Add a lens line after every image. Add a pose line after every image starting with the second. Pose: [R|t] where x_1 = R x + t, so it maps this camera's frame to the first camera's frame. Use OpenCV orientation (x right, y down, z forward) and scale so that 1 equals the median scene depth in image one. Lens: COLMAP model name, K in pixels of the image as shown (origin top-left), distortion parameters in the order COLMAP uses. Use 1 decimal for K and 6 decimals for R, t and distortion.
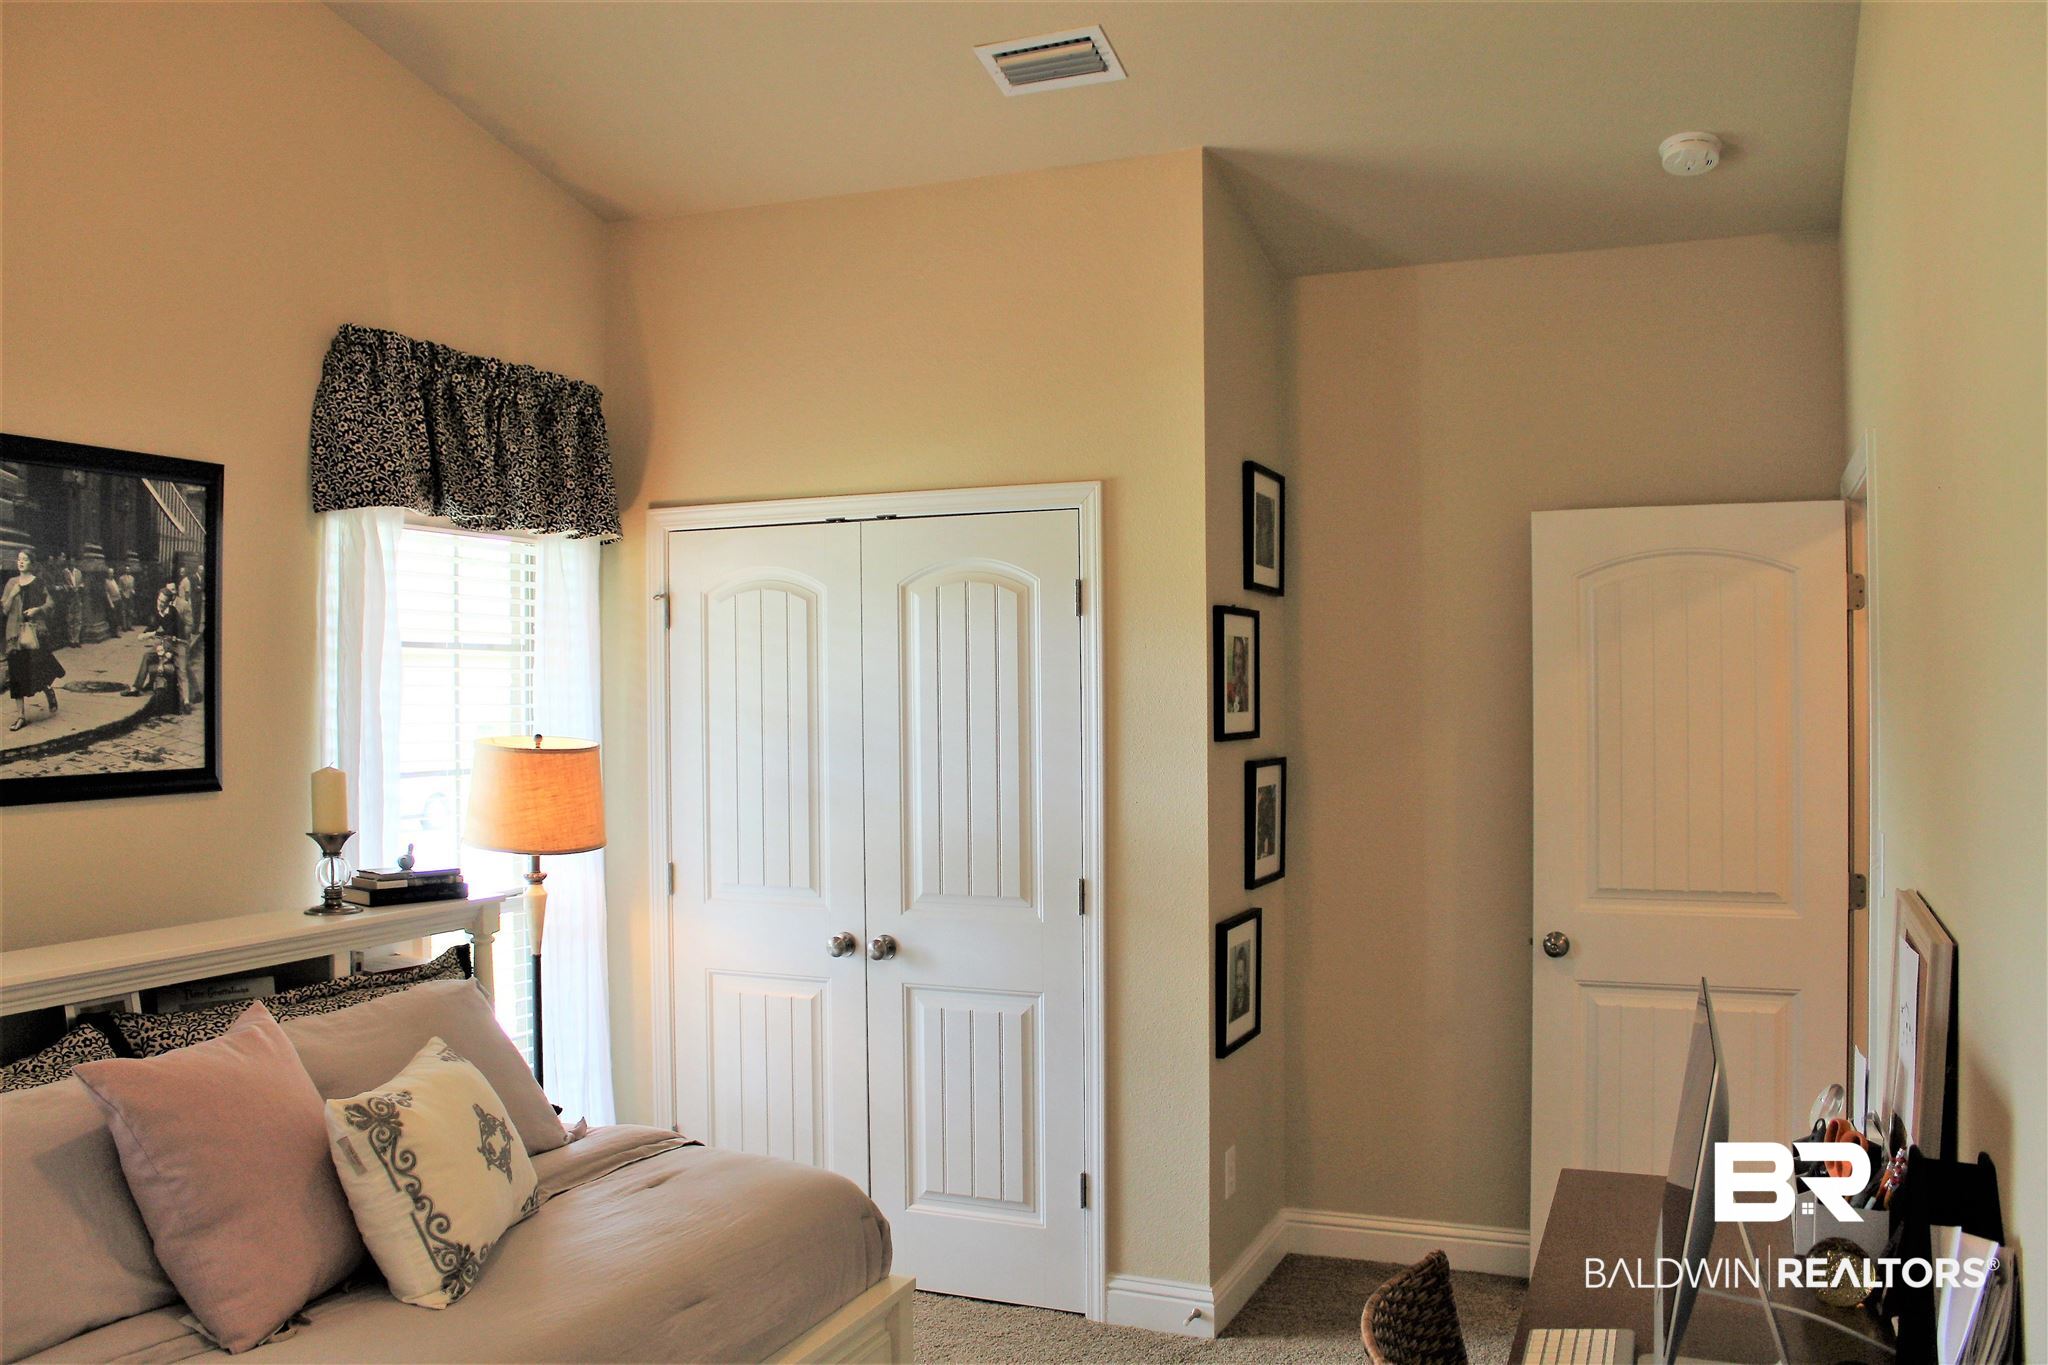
lens RADIAL K [[1686.3, 0, 994.2], [0, 1686.3, 687.0], [0, 0, 1]] dist [-0.163392, 0.127948]
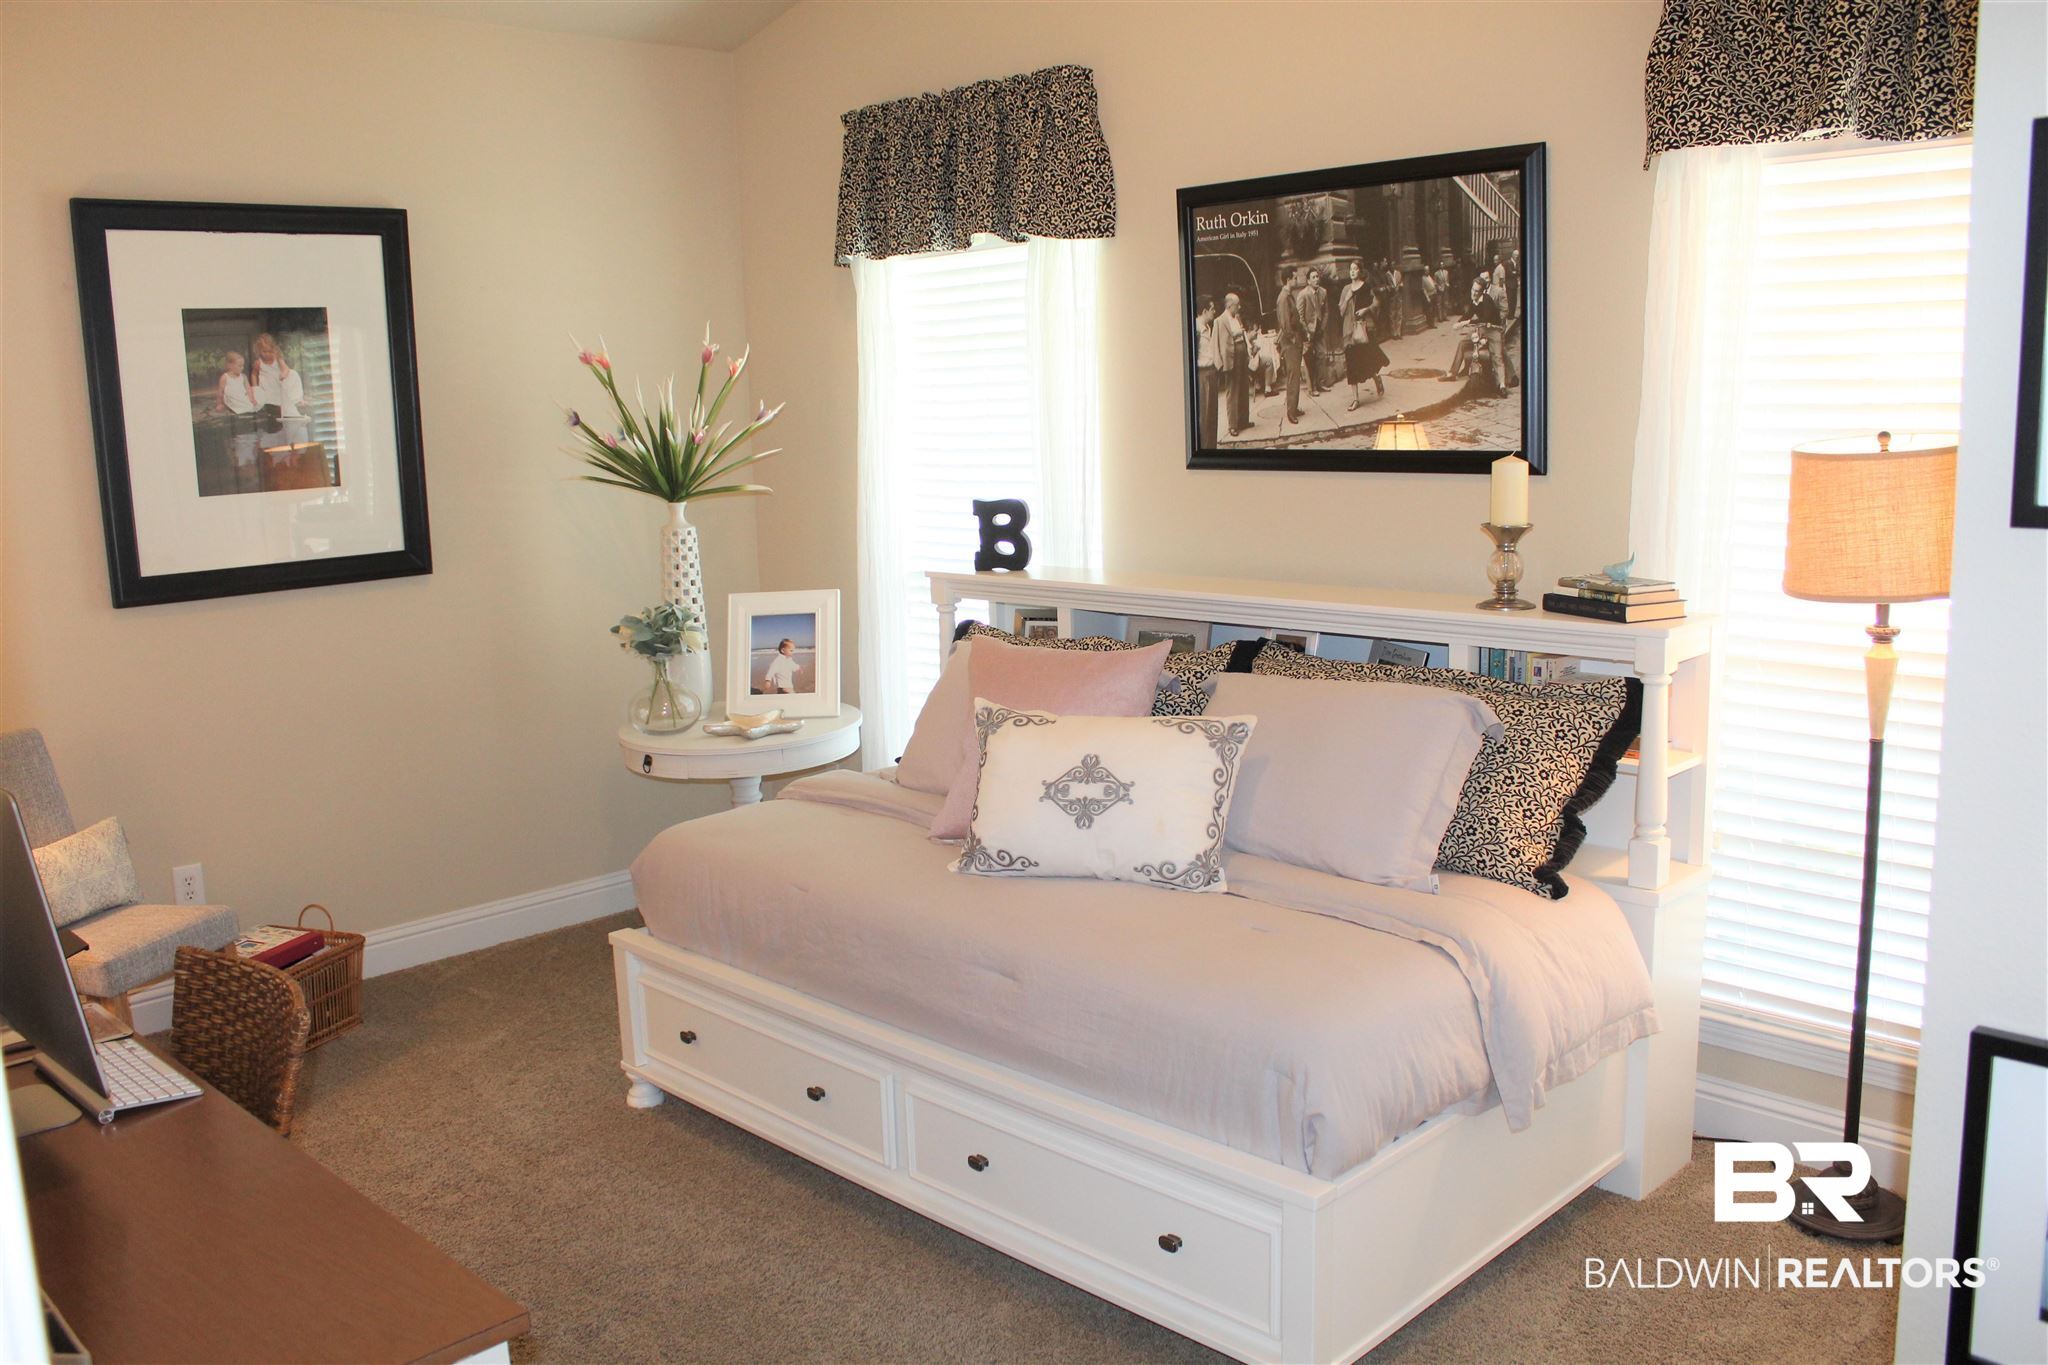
lens RADIAL K [[1686.3, 0, 994.2], [0, 1686.3, 687.0], [0, 0, 1]] dist [-0.163392, 0.127948]
pose [[-0.385910, 0.169164, -0.906894, 0.630926], [0.029572, 0.984808, 0.171113, 0.008204], [0.922062, 0.039215, -0.385049, 1.147772]]
